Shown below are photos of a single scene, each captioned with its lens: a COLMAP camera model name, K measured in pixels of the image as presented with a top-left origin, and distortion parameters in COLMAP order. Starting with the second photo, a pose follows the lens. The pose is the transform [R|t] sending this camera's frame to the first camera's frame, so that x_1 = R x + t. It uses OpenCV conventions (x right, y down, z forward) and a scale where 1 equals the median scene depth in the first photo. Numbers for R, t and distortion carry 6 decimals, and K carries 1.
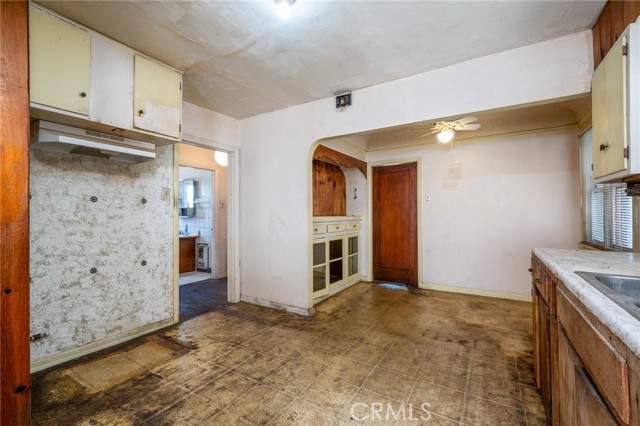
lens RADIAL K [[282.1, 0, 322.6], [0, 282.1, 212.7], [0, 0, 1]] dist [-0.002370, 0.001215]
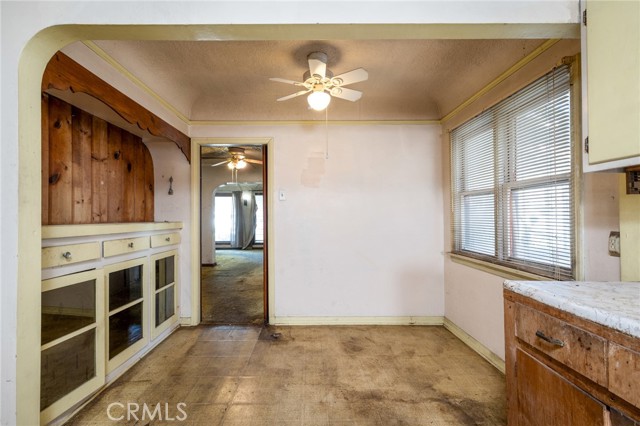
lens RADIAL K [[274.1, 0, 308.6], [0, 274.1, 218.4], [0, 0, 1]] dist [-0.003270, -0.000532]
pose [[0.850462, 0.002329, 0.526032, 0.089833], [-0.005575, 0.999974, 0.004585, -0.001796], [-0.526007, -0.006832, 0.850453, 0.516113]]
